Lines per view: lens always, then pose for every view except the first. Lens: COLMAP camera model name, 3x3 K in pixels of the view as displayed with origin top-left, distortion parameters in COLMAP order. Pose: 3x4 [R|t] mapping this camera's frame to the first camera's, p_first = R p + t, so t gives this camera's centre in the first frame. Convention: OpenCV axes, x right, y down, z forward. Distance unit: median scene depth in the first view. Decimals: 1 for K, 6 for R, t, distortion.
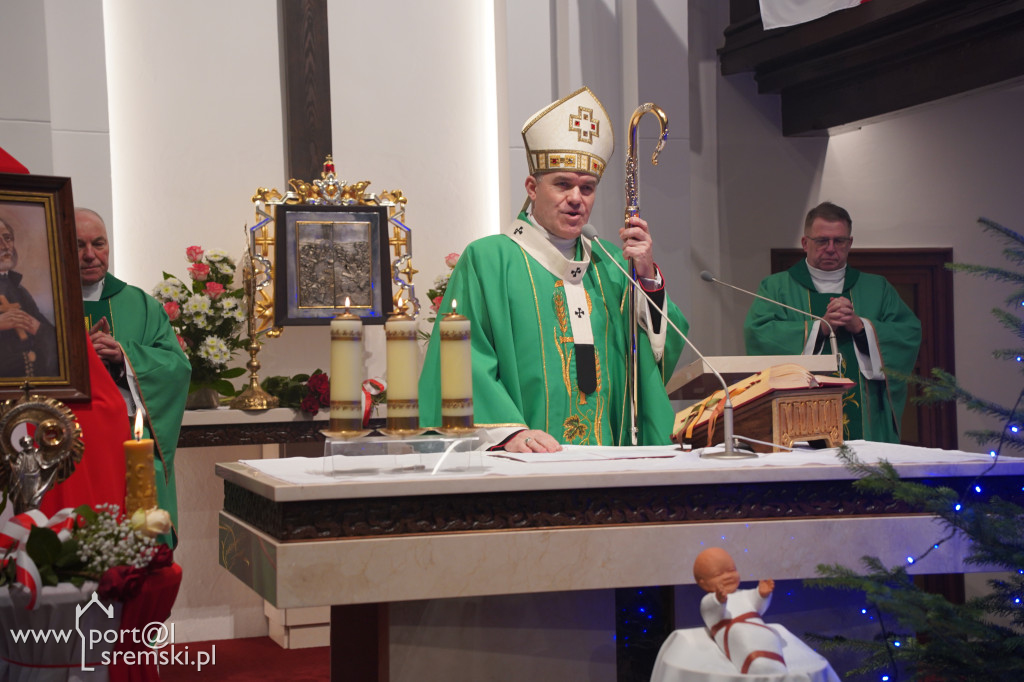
lens RADIAL K [[1748.1, 0, 517.5], [0, 1748.1, 342.9], [0, 0, 1]] dist [0.353017, 0.731612]
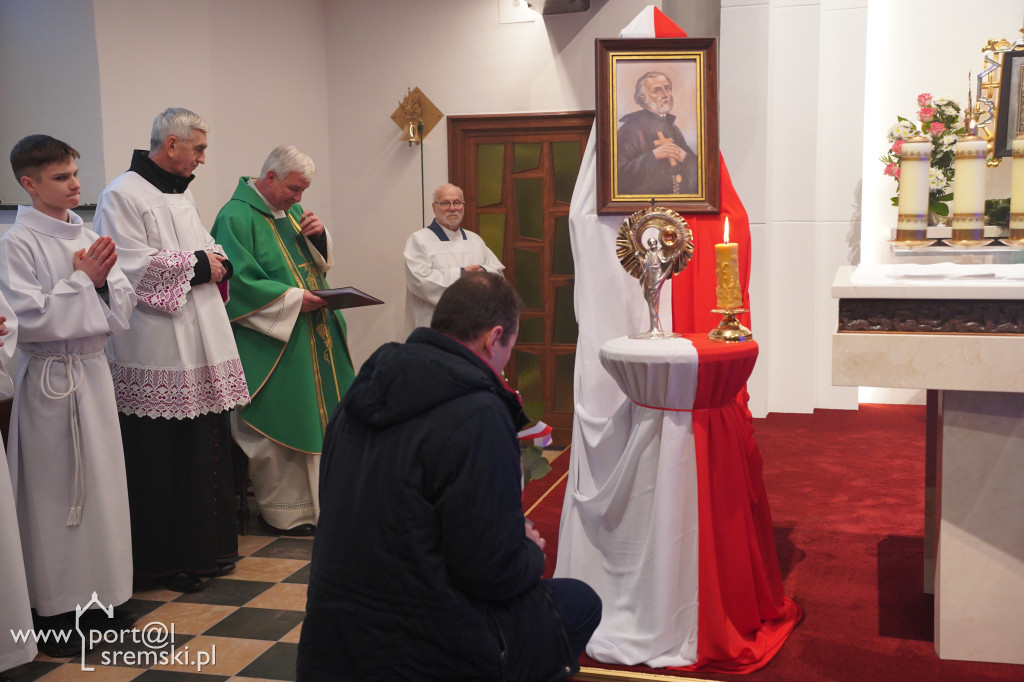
lens RADIAL K [[1230.3, 0, 509.7], [0, 1230.3, 340.7], [0, 0, 1]] dist [0.110635, 0.264014]
pose [[0.825726, 0.068210, -0.559933, 0.142077], [0.002212, 0.992263, 0.124138, 0.012399], [0.564068, -0.103742, 0.819186, 0.167547]]
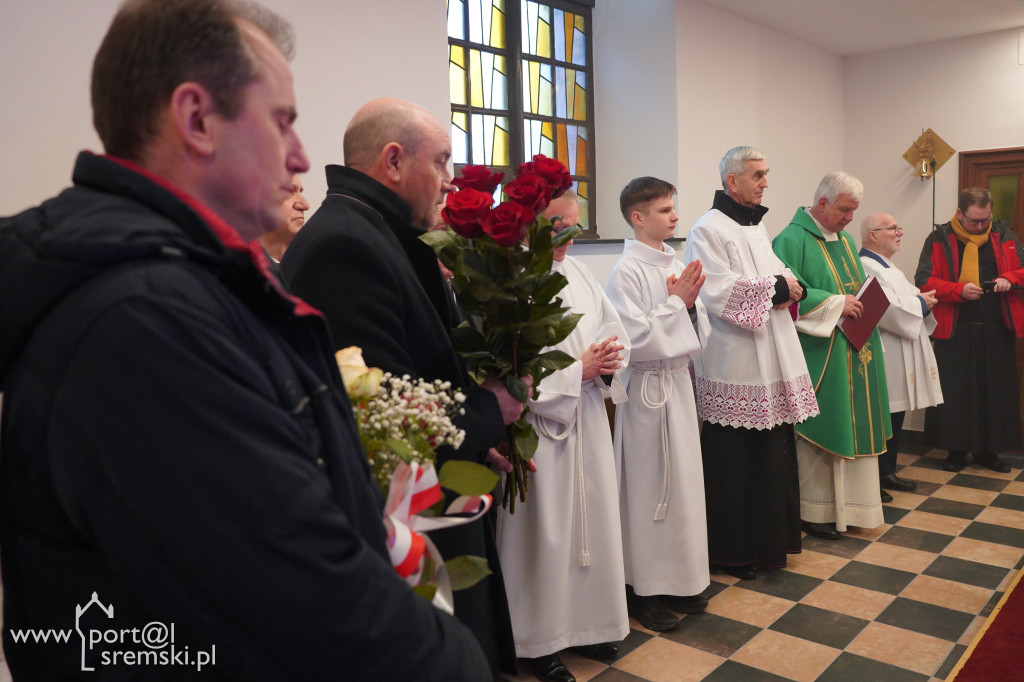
lens RADIAL K [[847.9, 0, 512.0], [0, 847.9, 341.0], [0, 0, 1]] dist [-0.014464, 0.003980]
pose [[0.508790, 0.099781, -0.855089, -0.134980], [0.023851, 0.991245, 0.129861, 0.019393], [0.860560, -0.086467, 0.501956, 0.291633]]
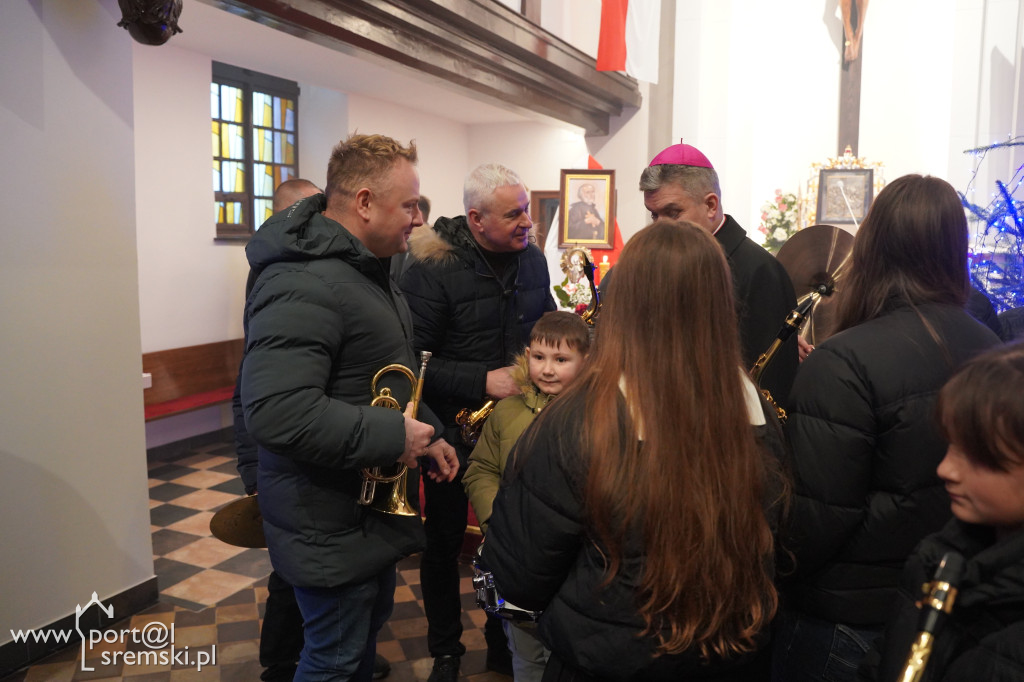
lens RADIAL K [[884.3, 0, 512.0], [0, 884.3, 341.0], [0, 0, 1]] dist [-0.092749, 0.060420]
pose [[0.740957, 0.104731, -0.663336, 0.578408], [-0.019395, 0.990690, 0.134750, -0.008558], [0.671272, -0.086978, 0.736090, -0.149498]]
